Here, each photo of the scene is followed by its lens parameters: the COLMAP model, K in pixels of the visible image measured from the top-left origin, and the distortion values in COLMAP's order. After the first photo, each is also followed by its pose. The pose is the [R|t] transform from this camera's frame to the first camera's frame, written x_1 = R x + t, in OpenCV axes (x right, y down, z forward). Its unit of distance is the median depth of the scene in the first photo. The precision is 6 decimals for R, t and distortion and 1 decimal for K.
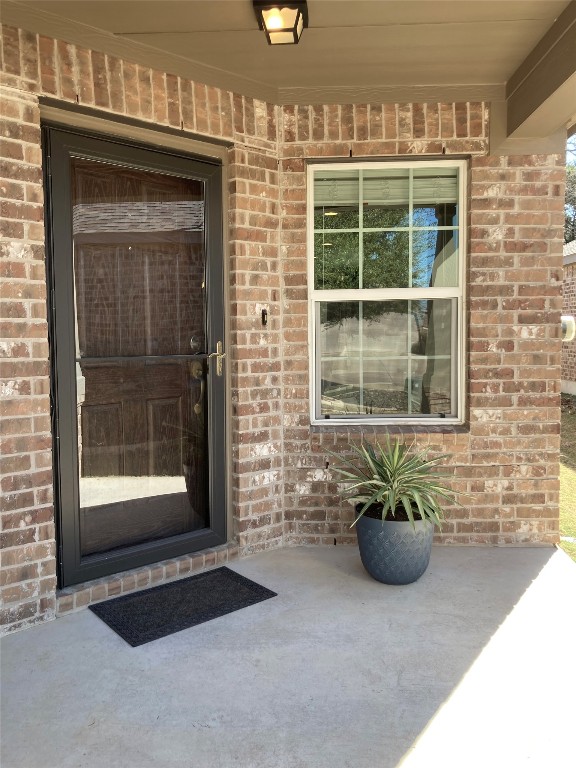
lens RADIAL K [[630.9, 0, 287.7], [0, 630.9, 382.9], [0, 0, 1]] dist [0.040676, -0.003606]
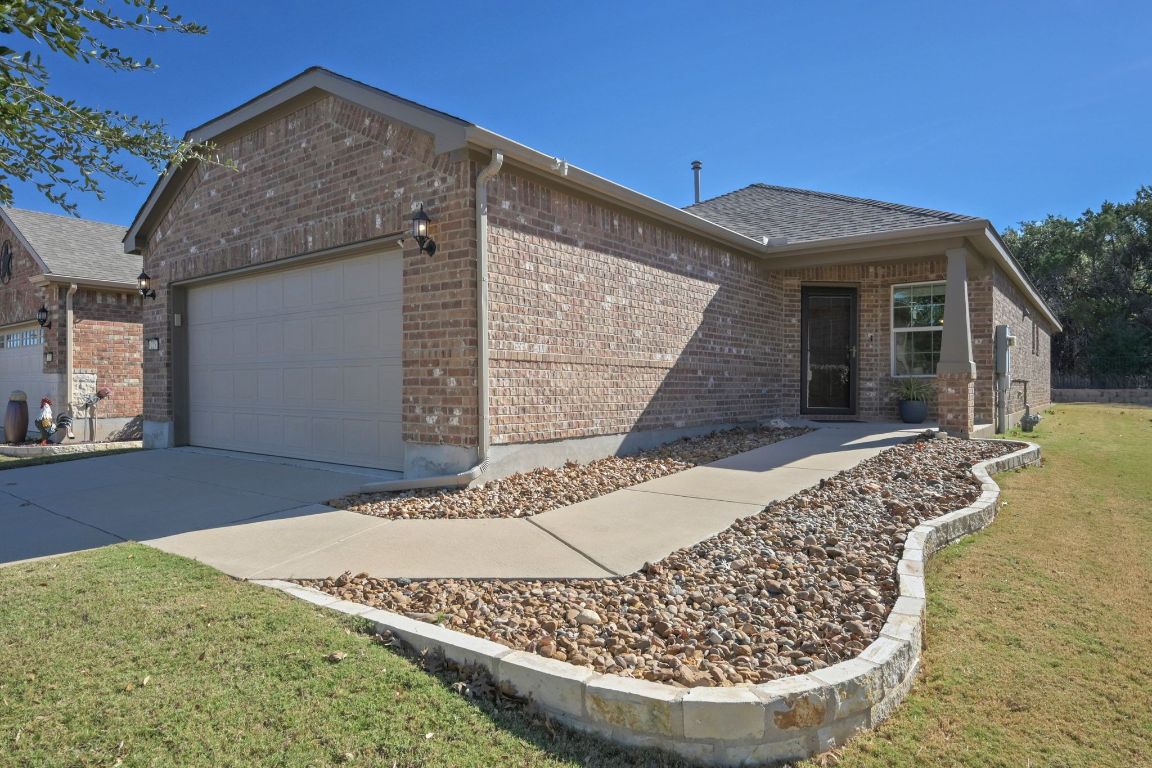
lens RADIAL K [[687.8, 0, 575.2], [0, 687.8, 381.9], [0, 0, 1]] dist [-0.001091, 0.000059]
pose [[0.815605, 0.010905, -0.578507, 0.681412], [-0.058956, 0.996185, -0.064340, 0.379677], [0.575598, 0.086583, 0.813136, -2.336901]]
